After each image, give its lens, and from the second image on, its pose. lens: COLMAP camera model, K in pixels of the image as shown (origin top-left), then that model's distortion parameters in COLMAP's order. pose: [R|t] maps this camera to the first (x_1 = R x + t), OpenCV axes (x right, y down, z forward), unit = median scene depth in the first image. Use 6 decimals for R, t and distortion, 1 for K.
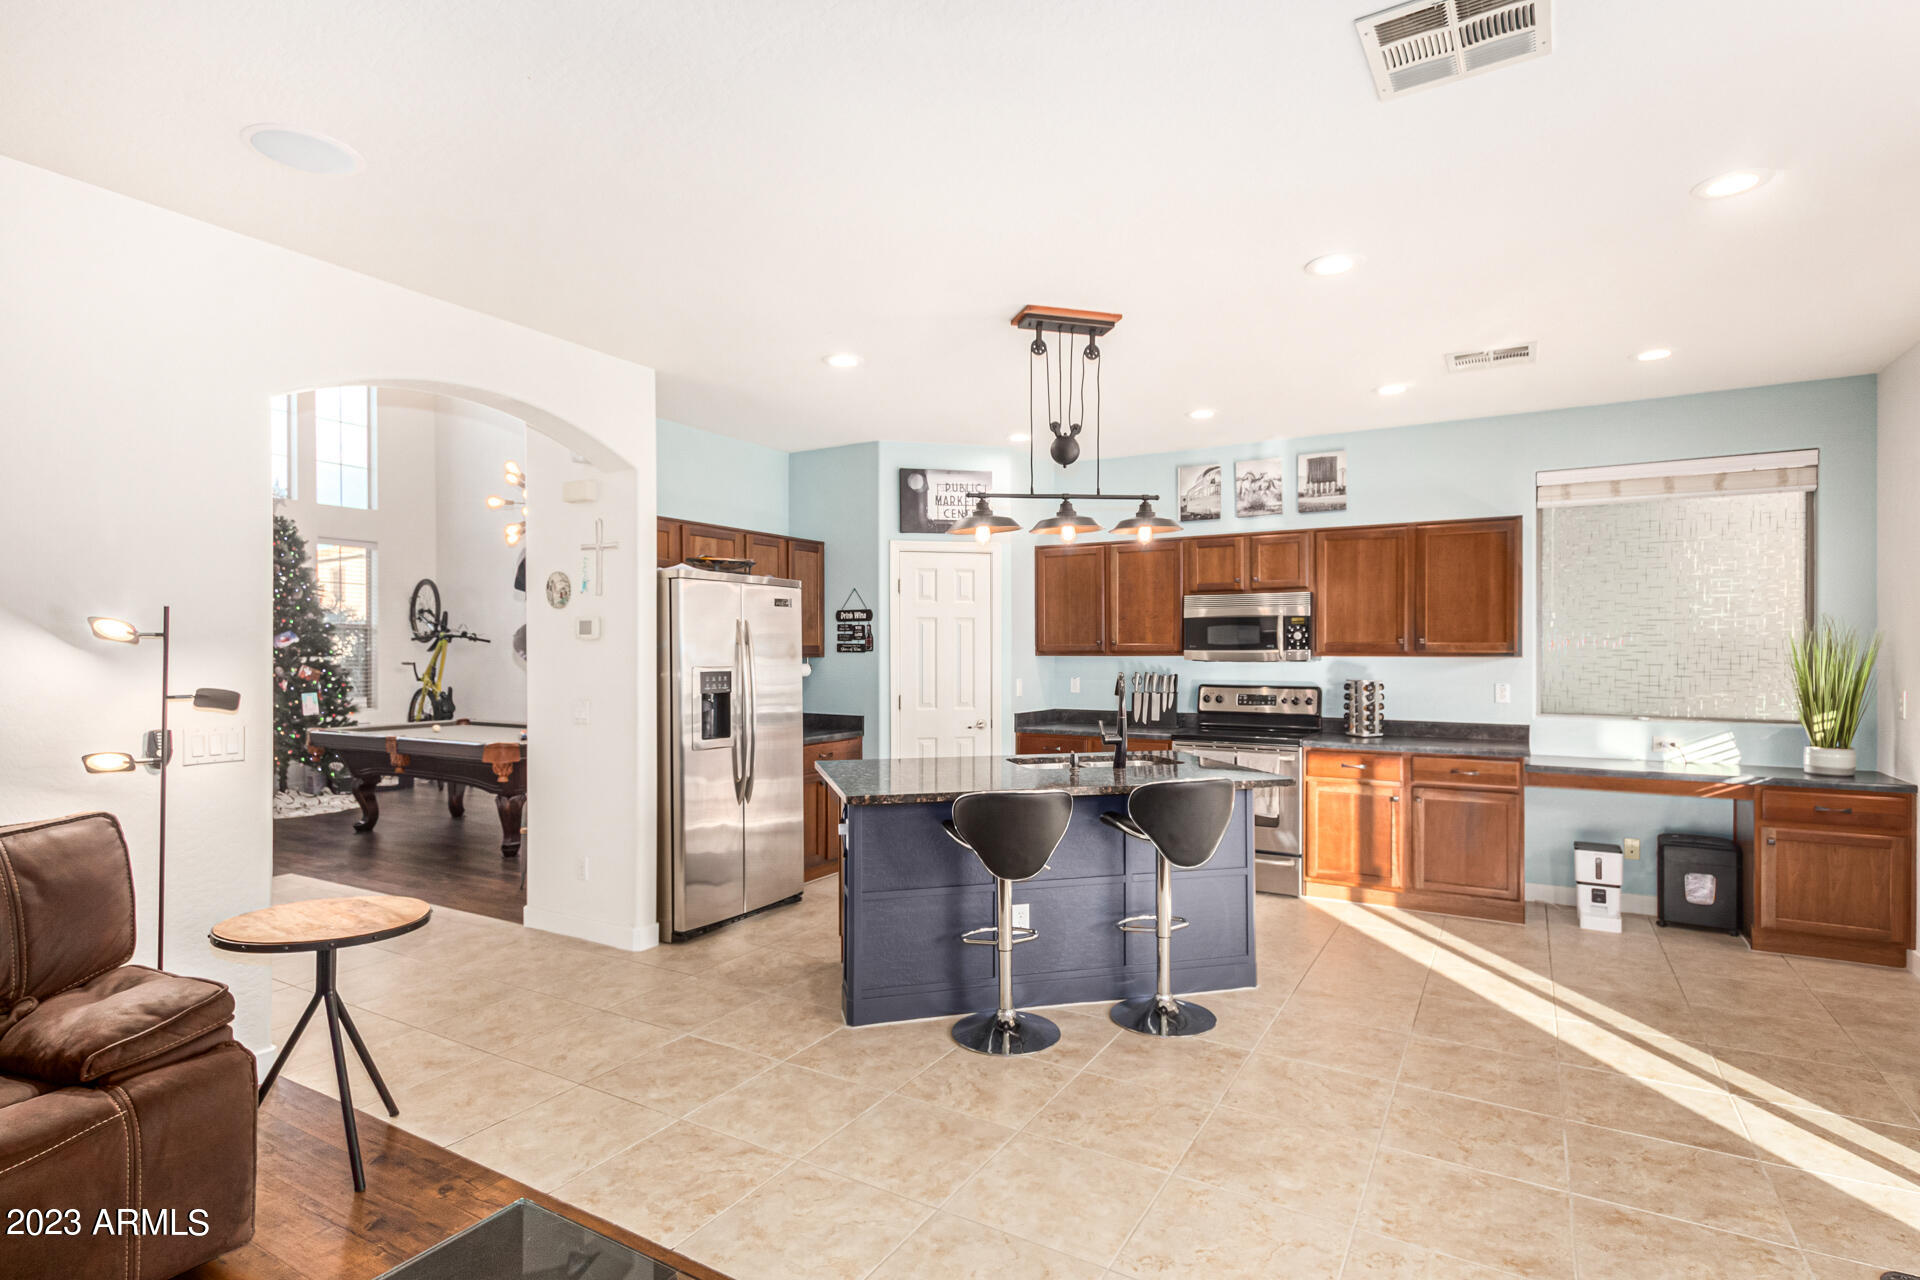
lens RADIAL K [[938.0, 0, 963.3], [0, 938.0, 647.9], [0, 0, 1]] dist [0.016809, -0.007232]
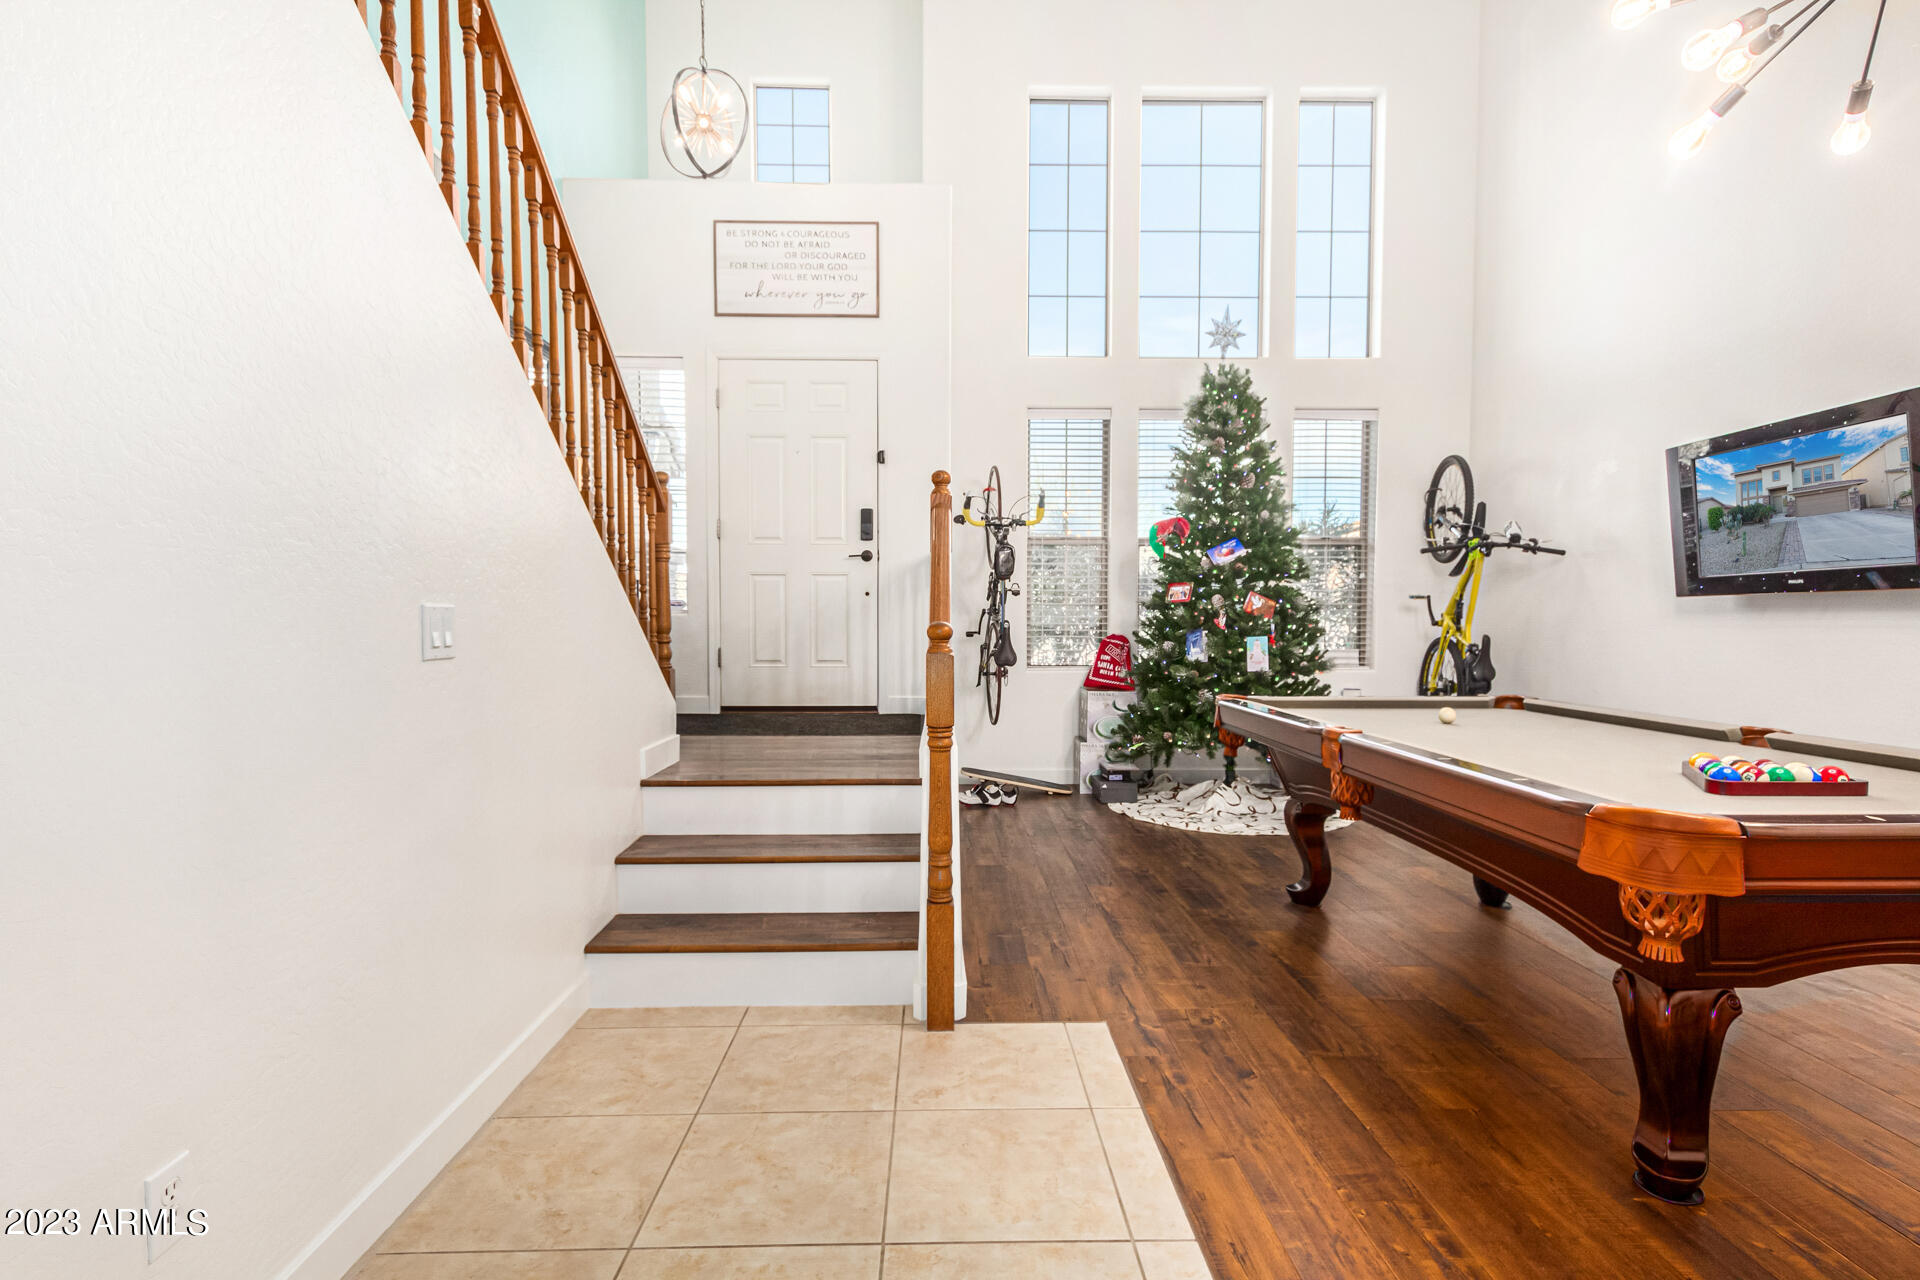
lens RADIAL K [[938.0, 0, 963.9], [0, 938.0, 619.6], [0, 0, 1]] dist [0.016809, -0.007232]
pose [[0.520779, 0.000973, -0.853691, -0.408953], [-0.010133, 0.999936, -0.005042, 0.064611], [0.853631, 0.011276, 0.520755, 0.788082]]
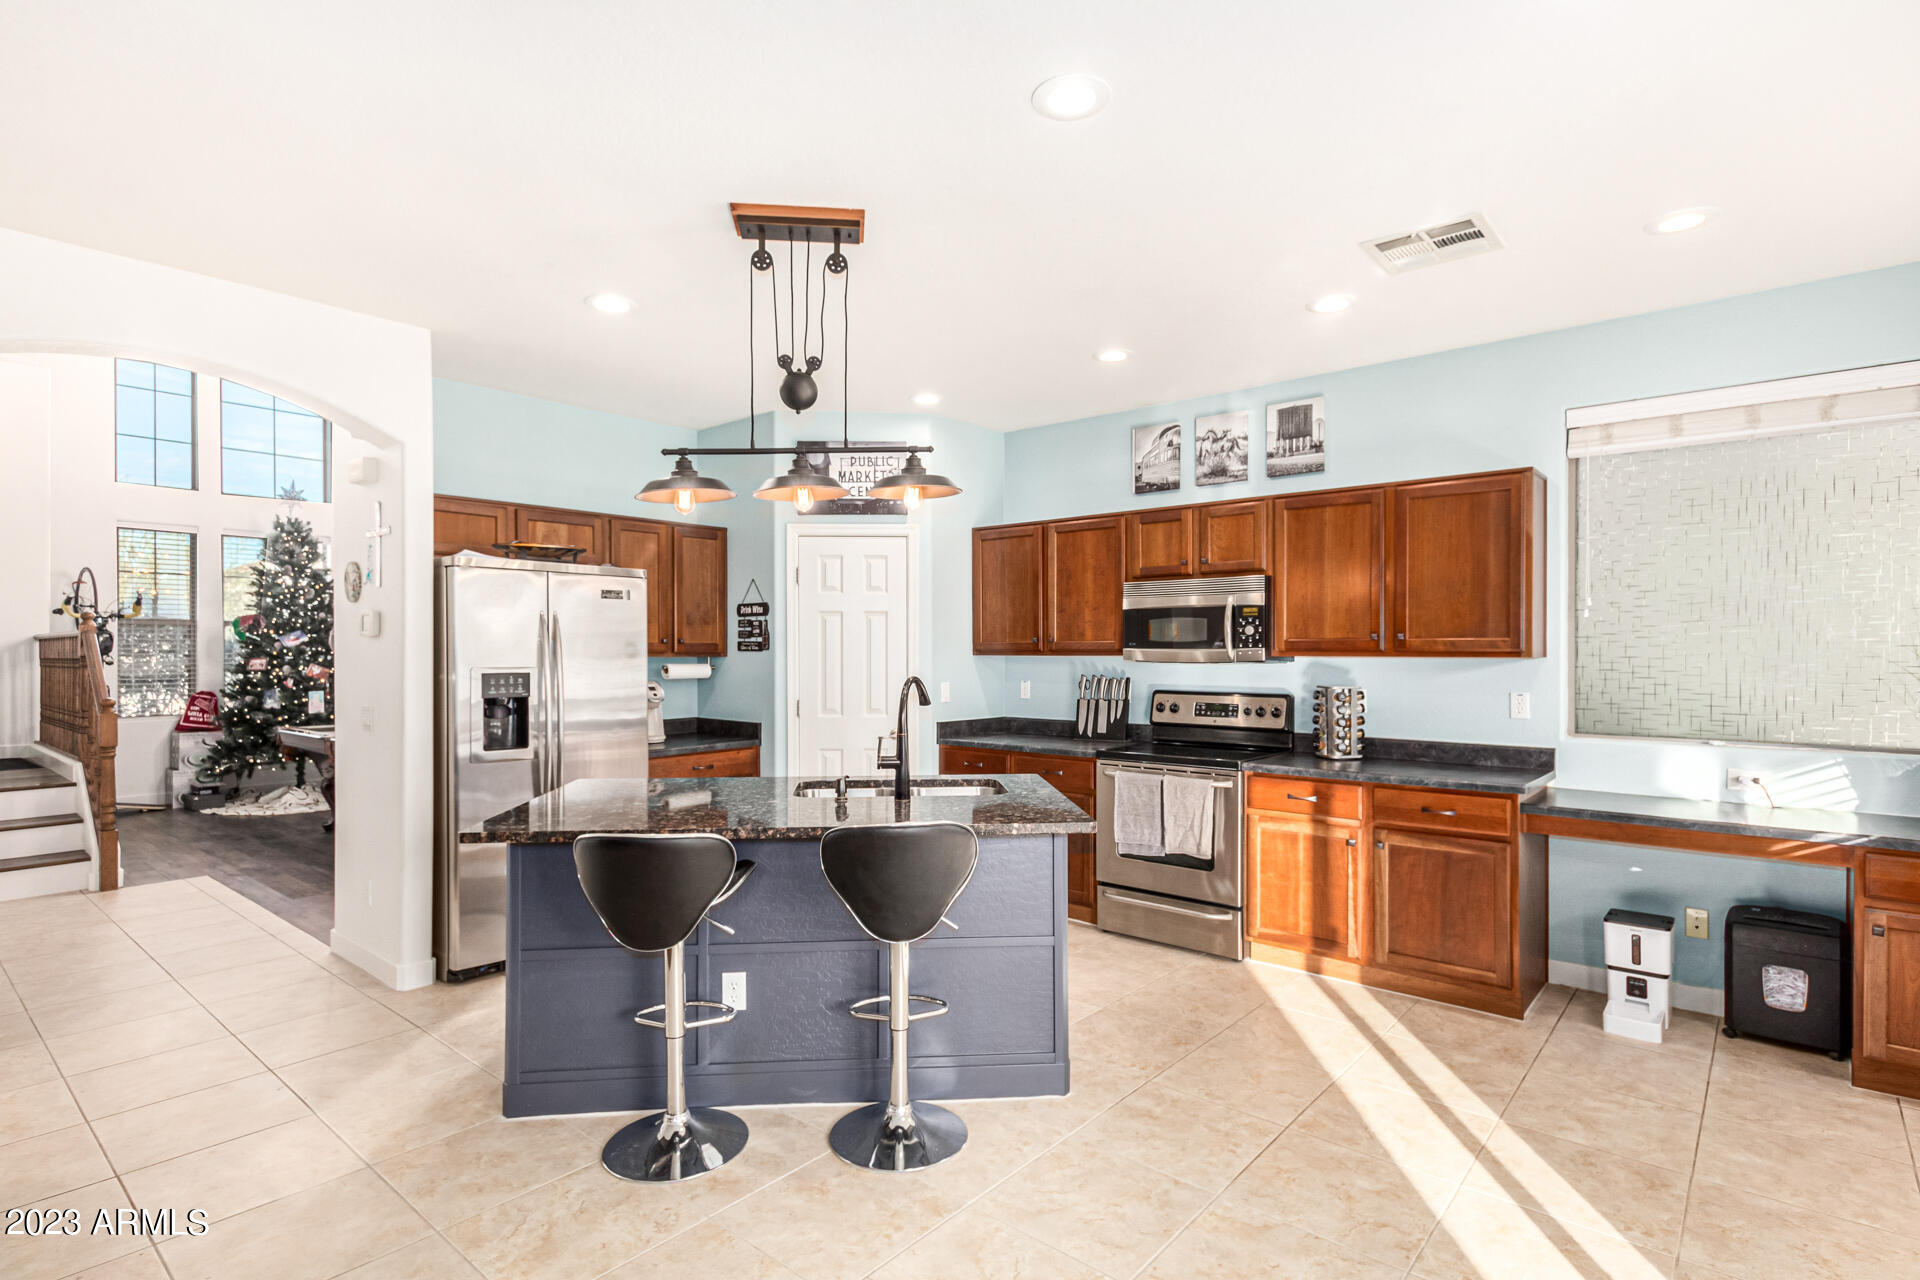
lens RADIAL K [[938.0, 0, 976.1], [0, 938.0, 649.5], [0, 0, 1]] dist [0.016809, -0.007232]
pose [[0.985068, -0.000389, -0.172167, 0.279248], [0.000943, 0.999995, 0.003133, 0.000617], [0.172165, -0.003249, 0.985063, 0.186009]]
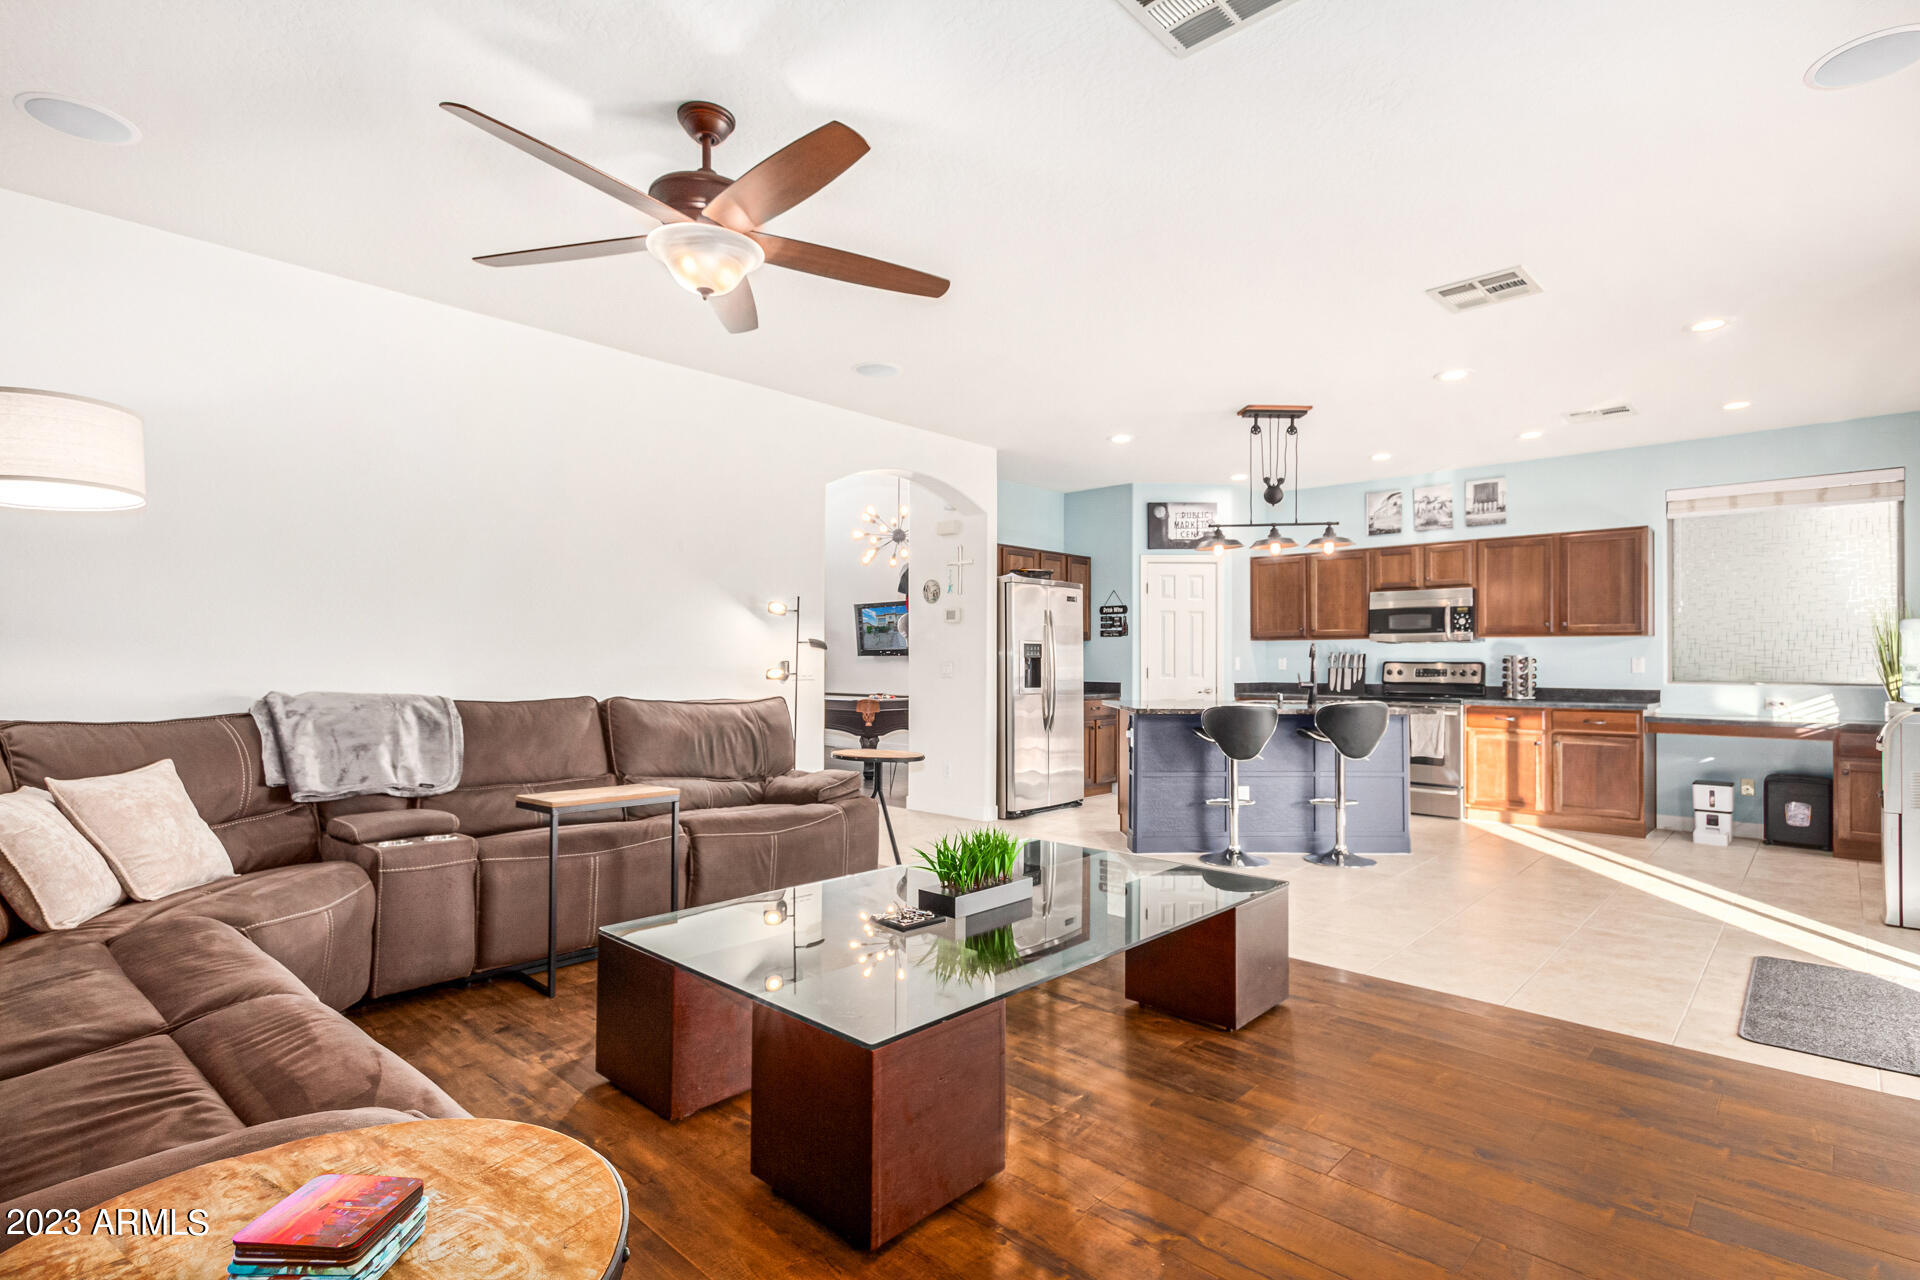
lens RADIAL K [[938.0, 0, 955.3], [0, 938.0, 650.0], [0, 0, 1]] dist [0.016809, -0.007232]
pose [[0.975631, 0.001464, -0.219415, -0.045504], [-0.004268, 0.999915, -0.012306, 0.048206], [0.219378, 0.012943, 0.975554, -0.450151]]
